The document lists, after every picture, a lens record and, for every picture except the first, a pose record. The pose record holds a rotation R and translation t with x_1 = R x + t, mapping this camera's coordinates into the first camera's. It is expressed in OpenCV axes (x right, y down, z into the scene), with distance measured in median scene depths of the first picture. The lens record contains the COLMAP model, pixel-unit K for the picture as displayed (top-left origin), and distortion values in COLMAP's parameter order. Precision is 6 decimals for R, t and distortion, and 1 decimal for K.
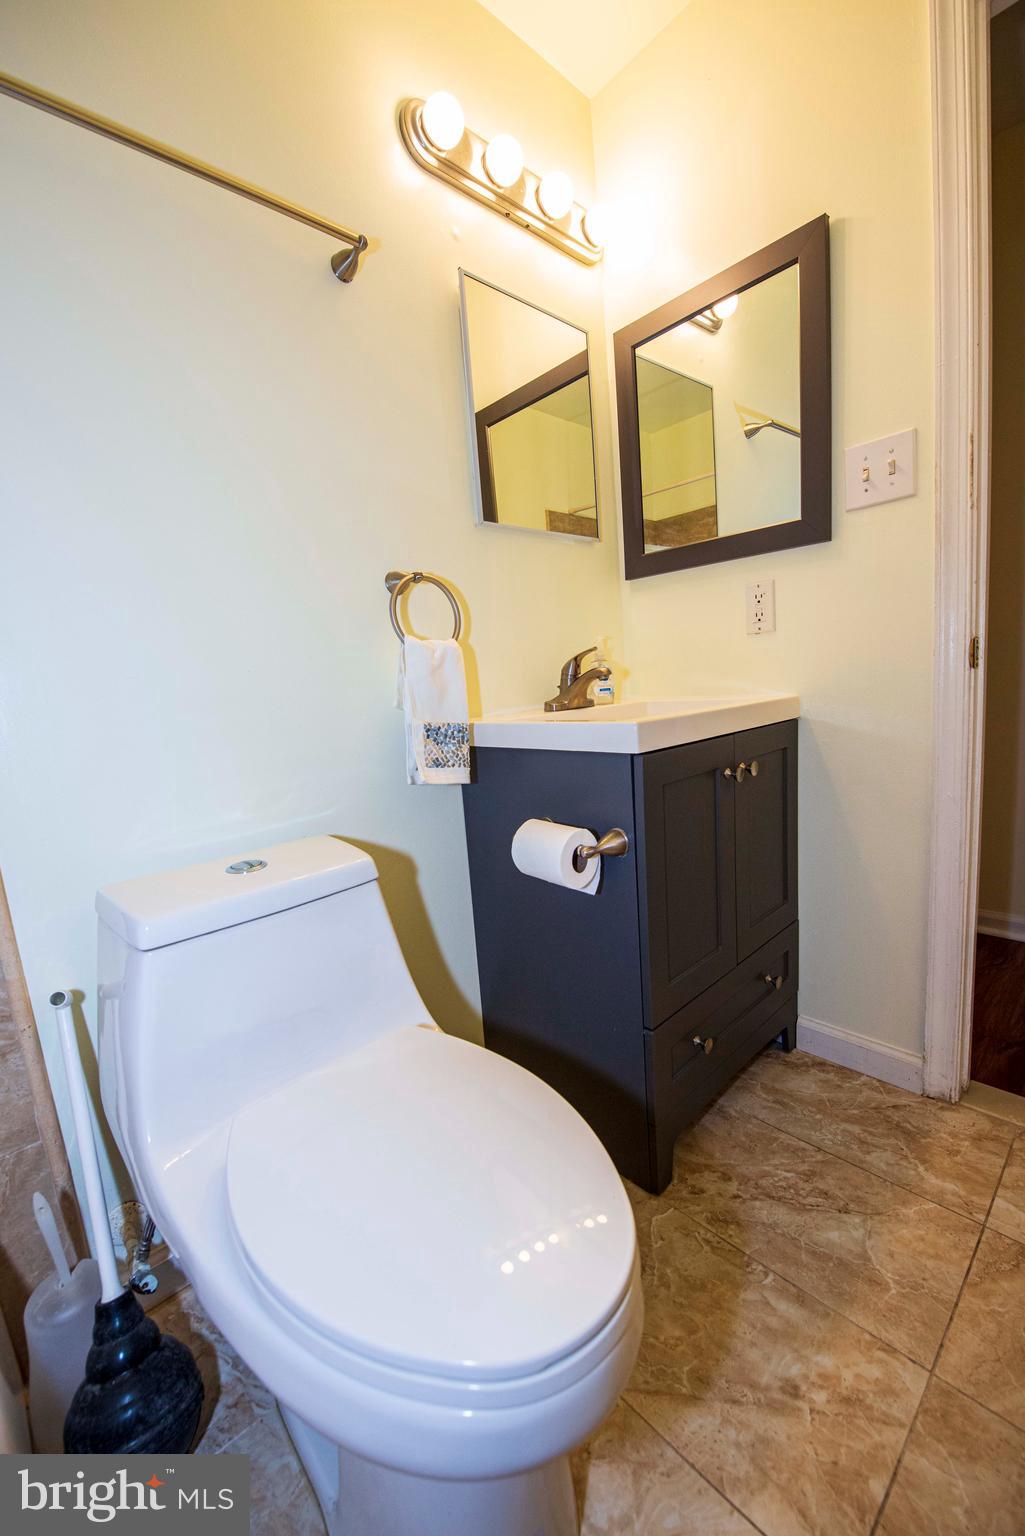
lens RADIAL K [[609.2, 0, 515.3], [0, 609.2, 763.9], [0, 0, 1]] dist [-0.017126, -0.002469]
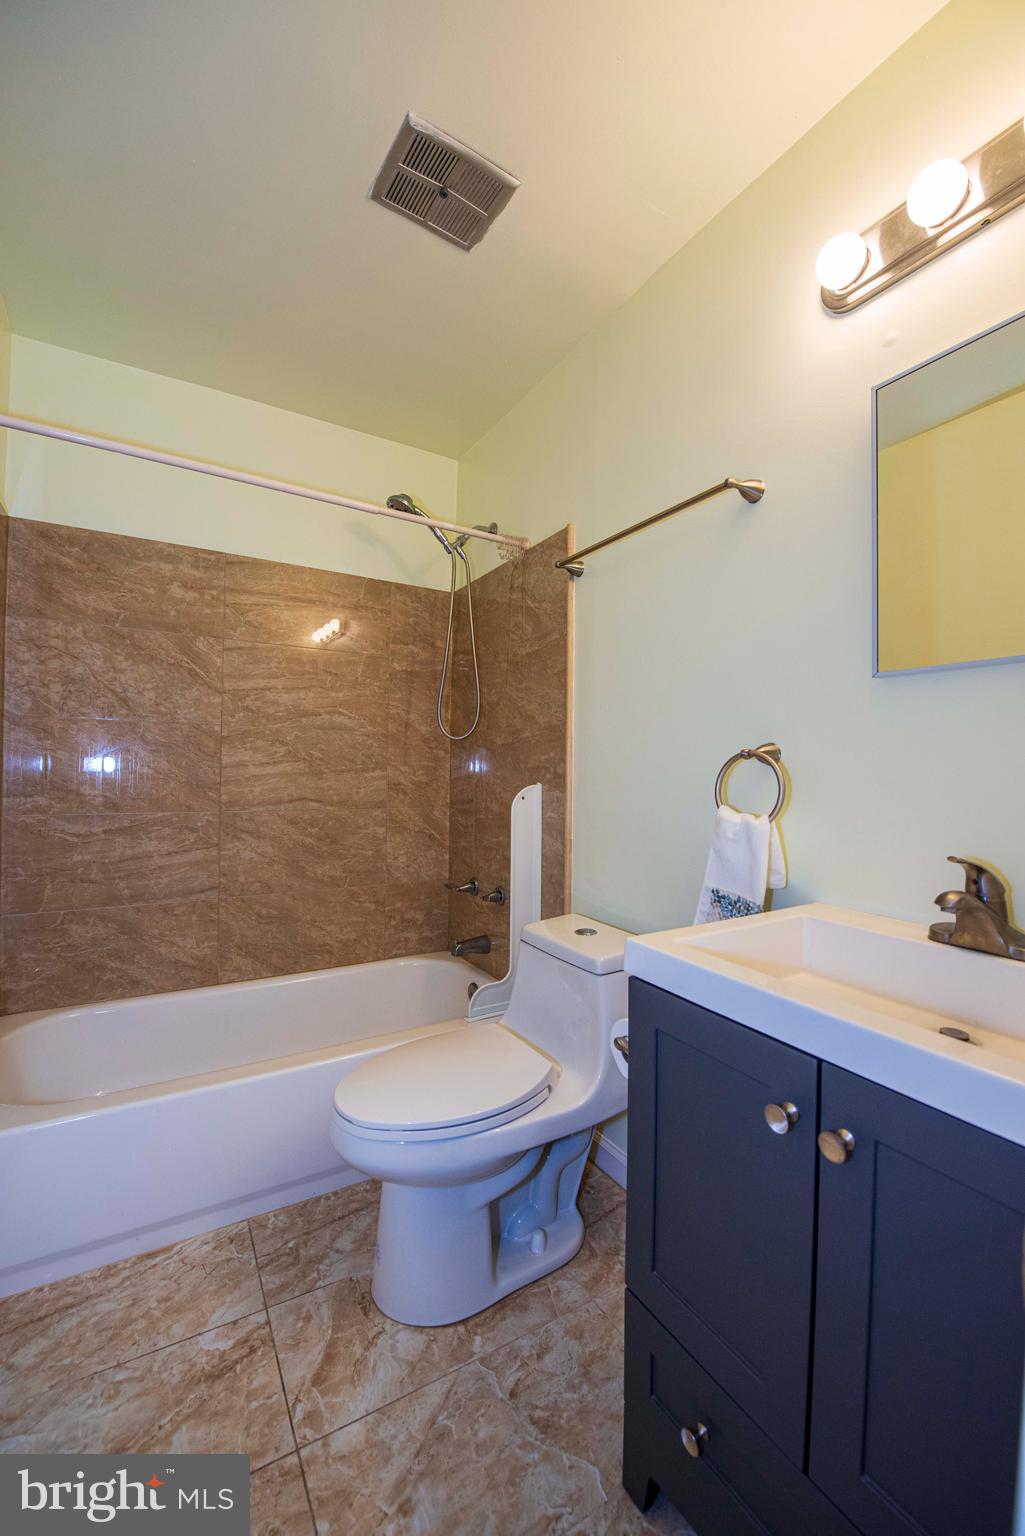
lens RADIAL K [[609.2, 0, 516.4], [0, 609.2, 767.7], [0, 0, 1]] dist [-0.017126, -0.002469]
pose [[-0.200212, 0.090247, -0.975587, 1.394709], [-0.129303, 0.984605, 0.117617, -0.529334], [0.971183, 0.149695, -0.185461, 1.188377]]
